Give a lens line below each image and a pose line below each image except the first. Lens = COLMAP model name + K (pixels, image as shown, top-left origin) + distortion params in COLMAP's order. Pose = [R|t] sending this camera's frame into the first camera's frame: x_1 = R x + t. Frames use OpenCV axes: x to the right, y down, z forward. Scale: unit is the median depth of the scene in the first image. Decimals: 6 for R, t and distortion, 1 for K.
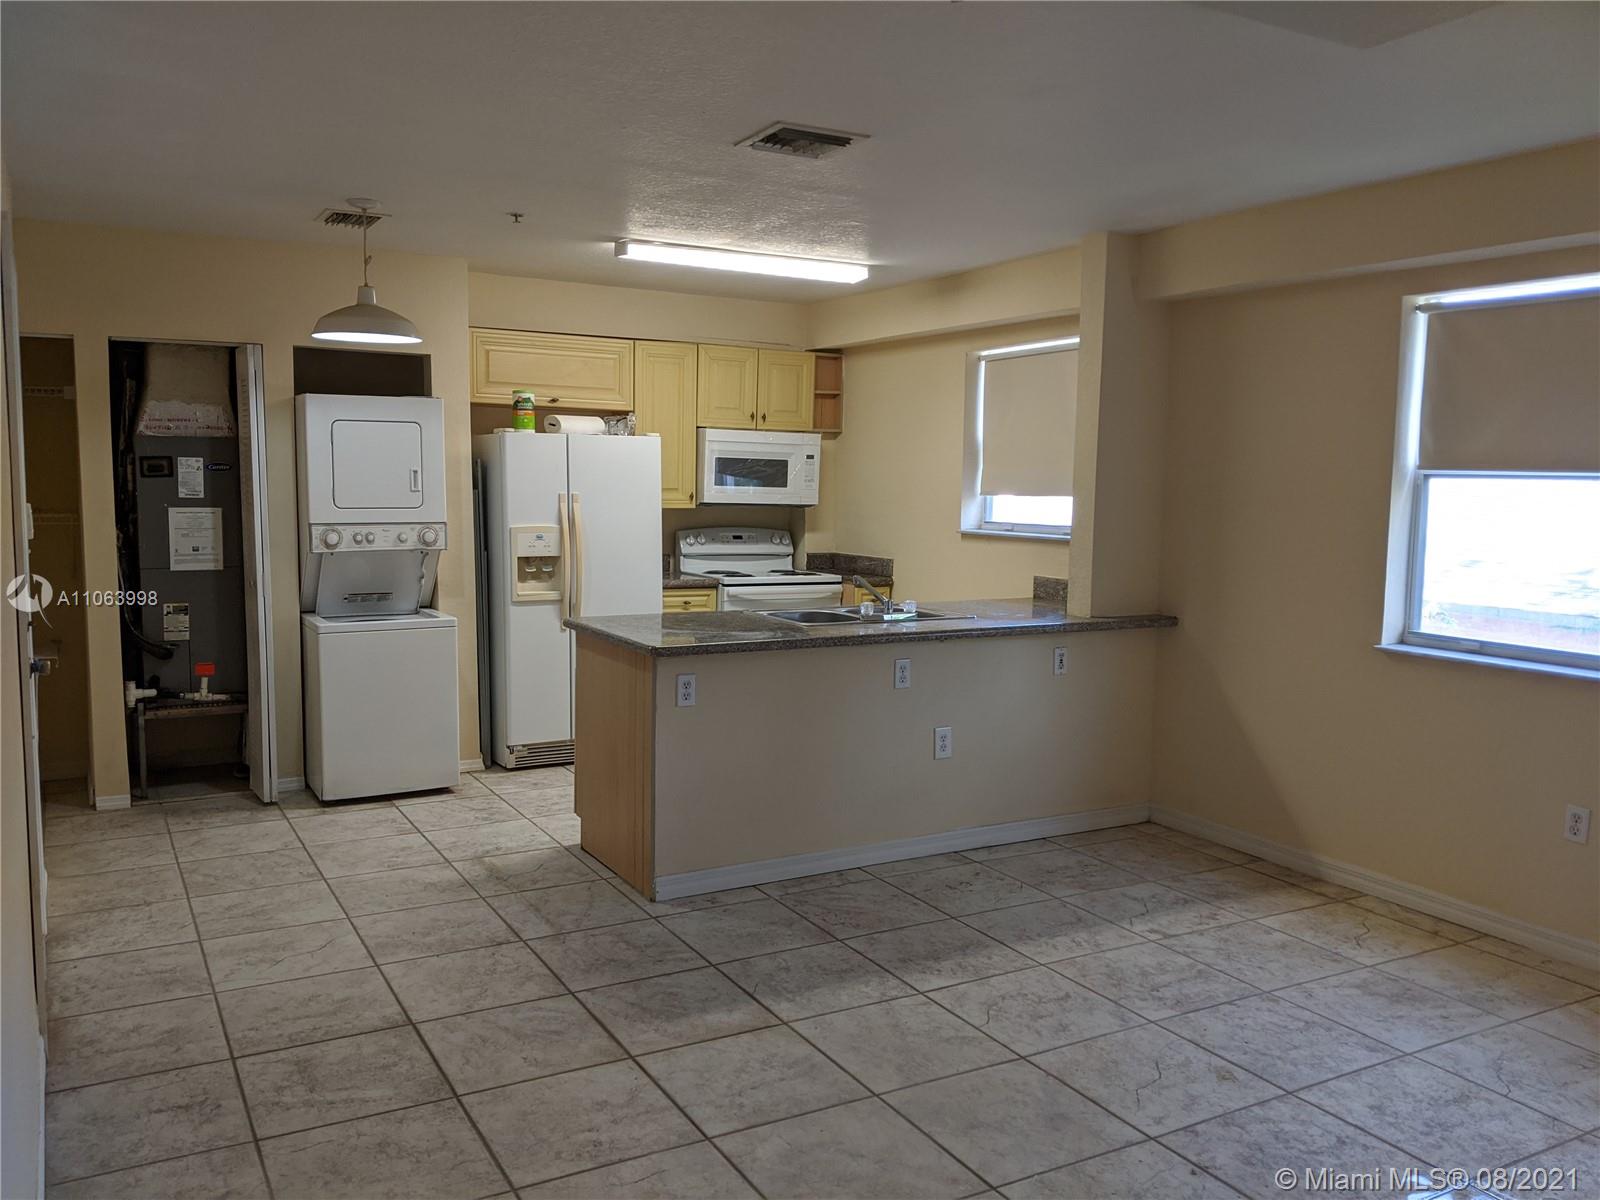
lens RADIAL K [[1224.2, 0, 794.9], [0, 1224.2, 557.4], [0, 0, 1]] dist [0.039452, -0.008879]
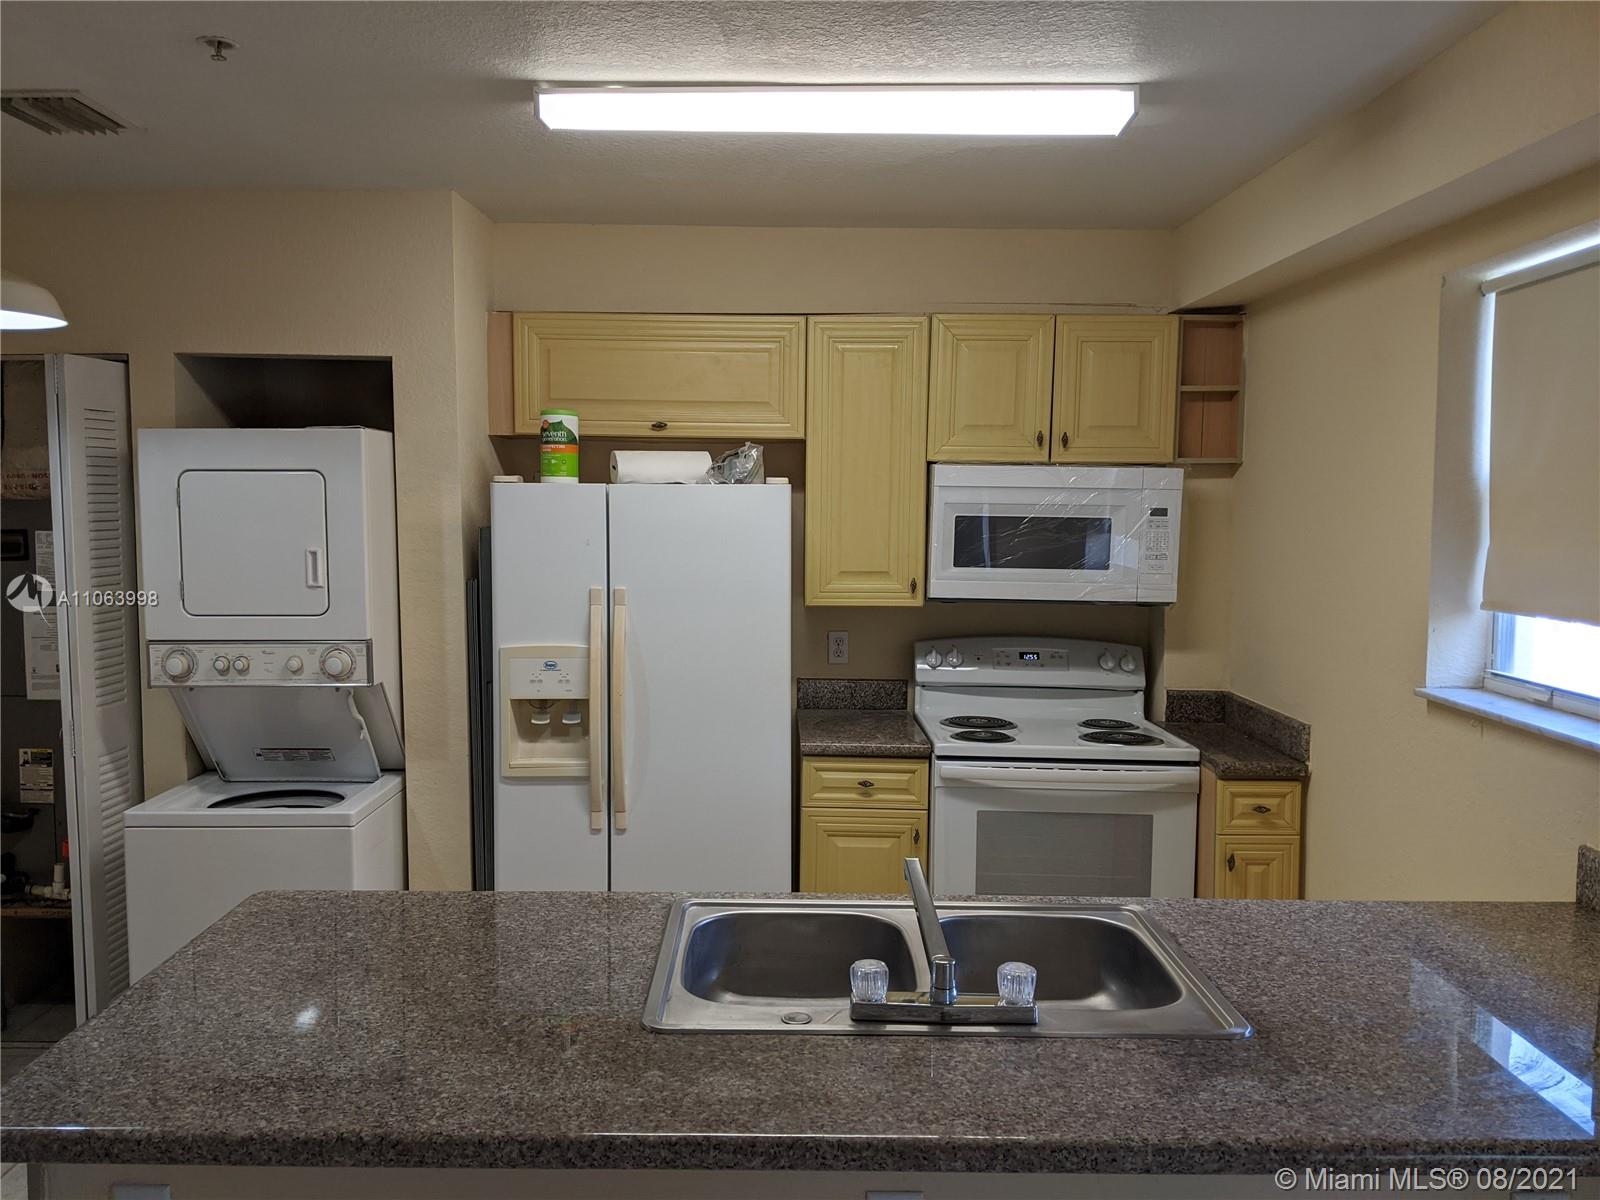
lens RADIAL K [[1224.2, 0, 794.9], [0, 1224.2, 557.4], [0, 0, 1]] dist [0.039452, -0.008879]
pose [[0.862403, 0.015325, -0.505990, 0.162661], [-0.027130, 0.999504, -0.015968, -0.055850], [0.505495, 0.027499, 0.862391, 0.519867]]
